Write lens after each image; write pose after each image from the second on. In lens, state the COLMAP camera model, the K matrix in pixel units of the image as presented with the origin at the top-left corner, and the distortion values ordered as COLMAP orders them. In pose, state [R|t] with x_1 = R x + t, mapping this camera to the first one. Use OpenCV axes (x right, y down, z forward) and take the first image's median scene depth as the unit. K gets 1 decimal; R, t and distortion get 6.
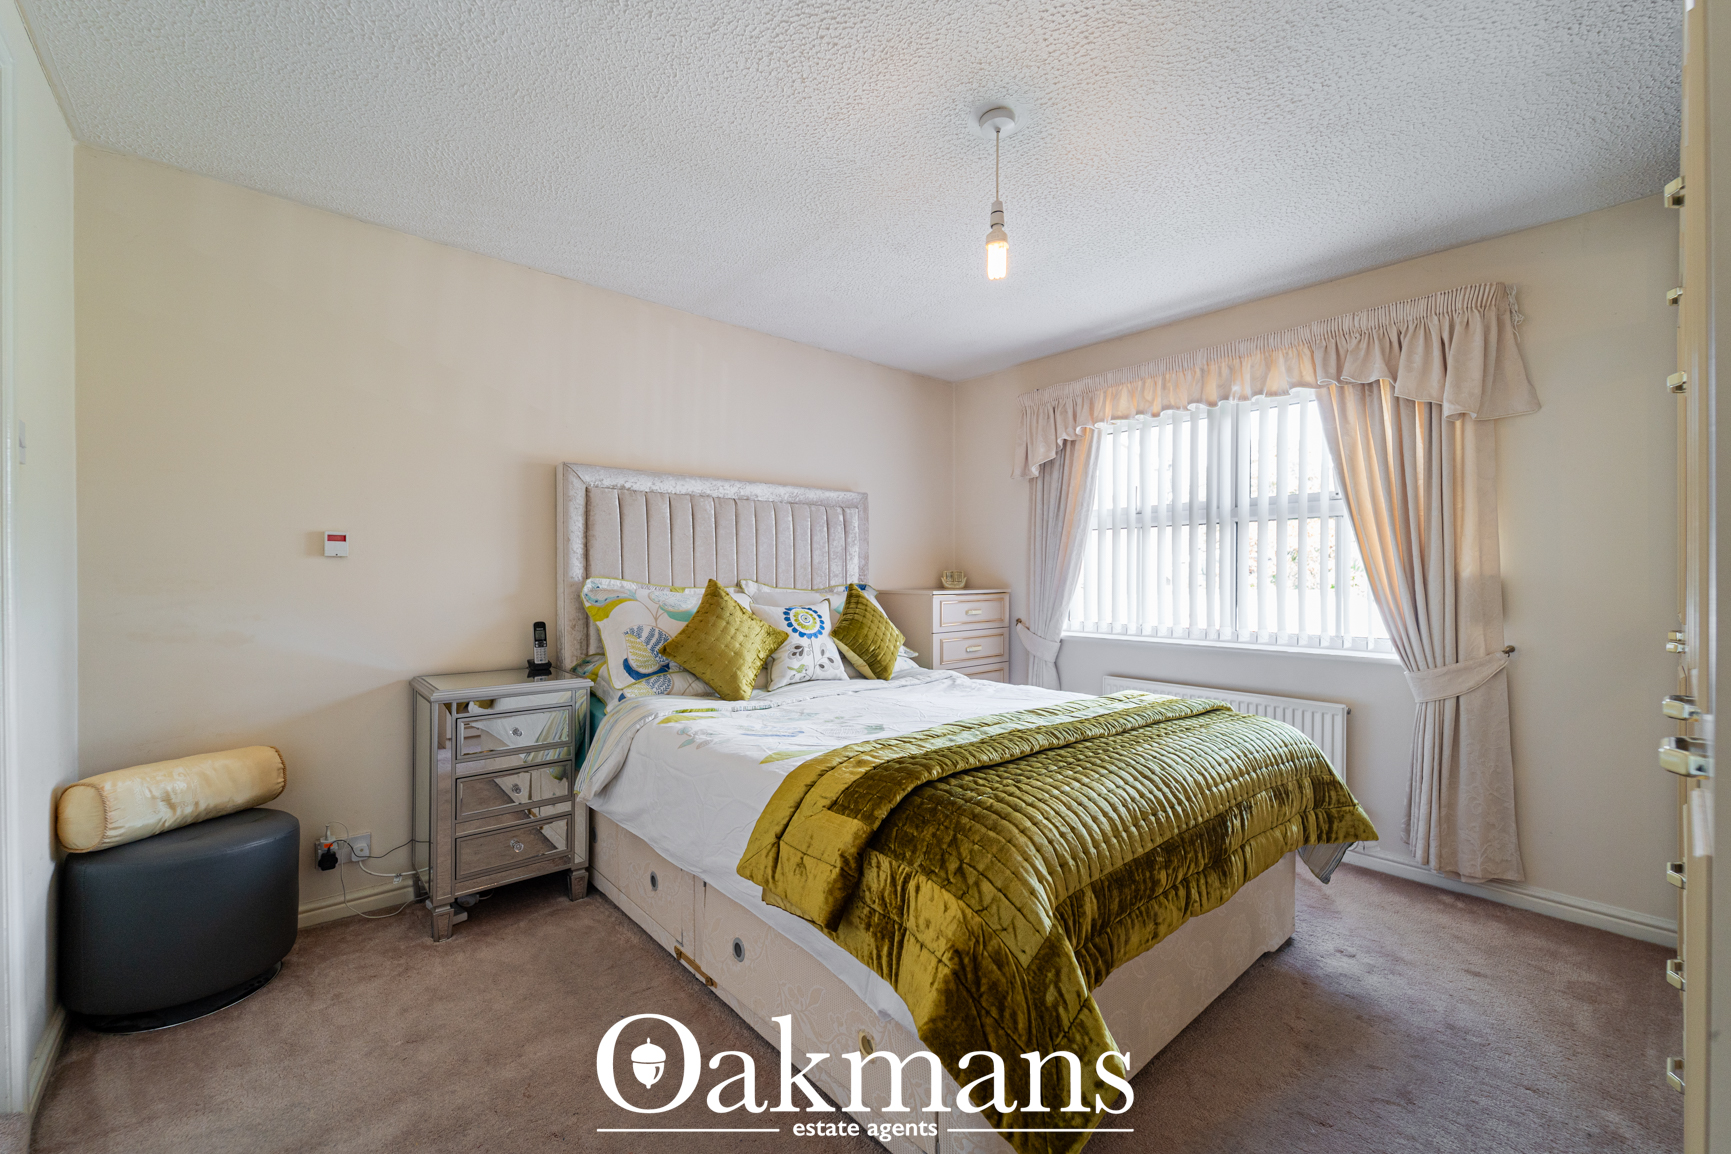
lens RADIAL K [[705.1, 0, 865.5], [0, 705.1, 577.0], [0, 0, 1]] dist [0.000224, -0.000004]
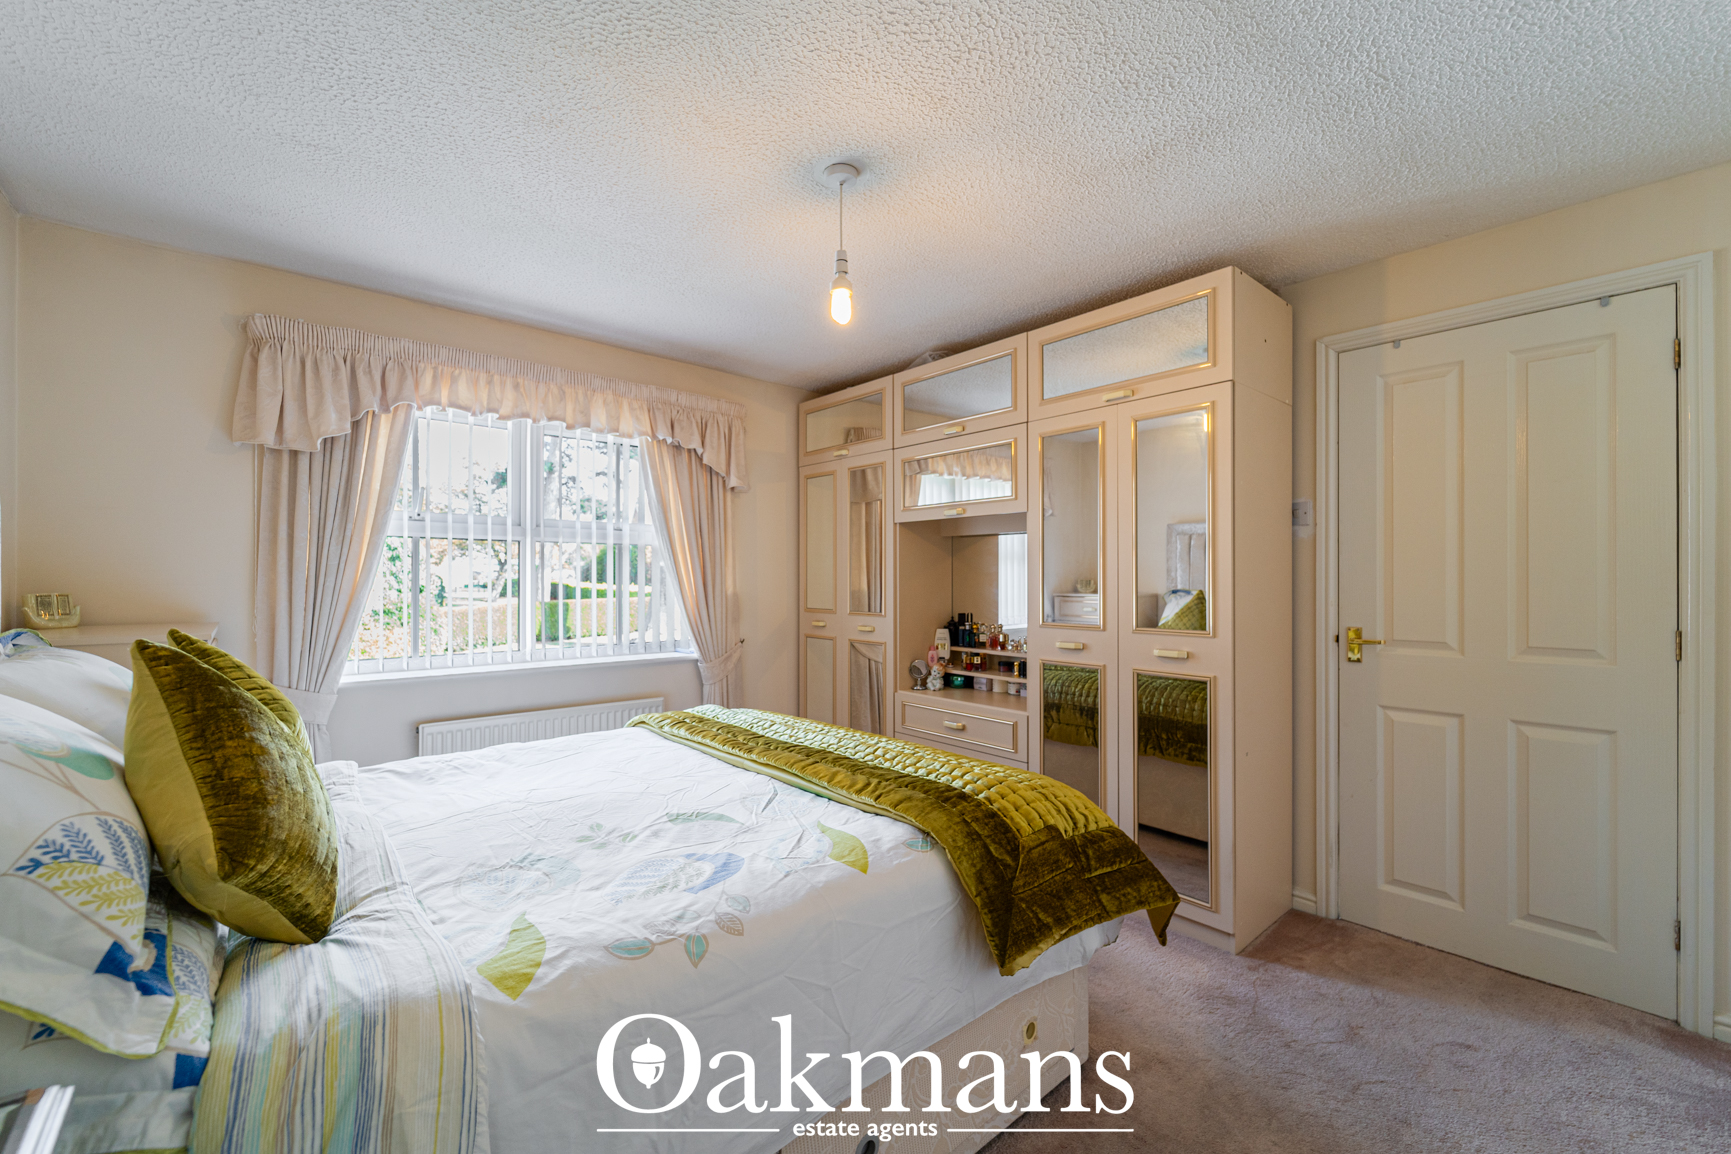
lens RADIAL K [[700.3, 0, 865.5], [0, 700.3, 577.0], [0, 0, 1]] dist [-0.001230, -0.000035]
pose [[0.001379, 0.006899, 0.999975, -0.519181], [-0.000656, 0.999976, -0.006898, -0.023309], [-0.999999, -0.000646, 0.001384, 0.586189]]
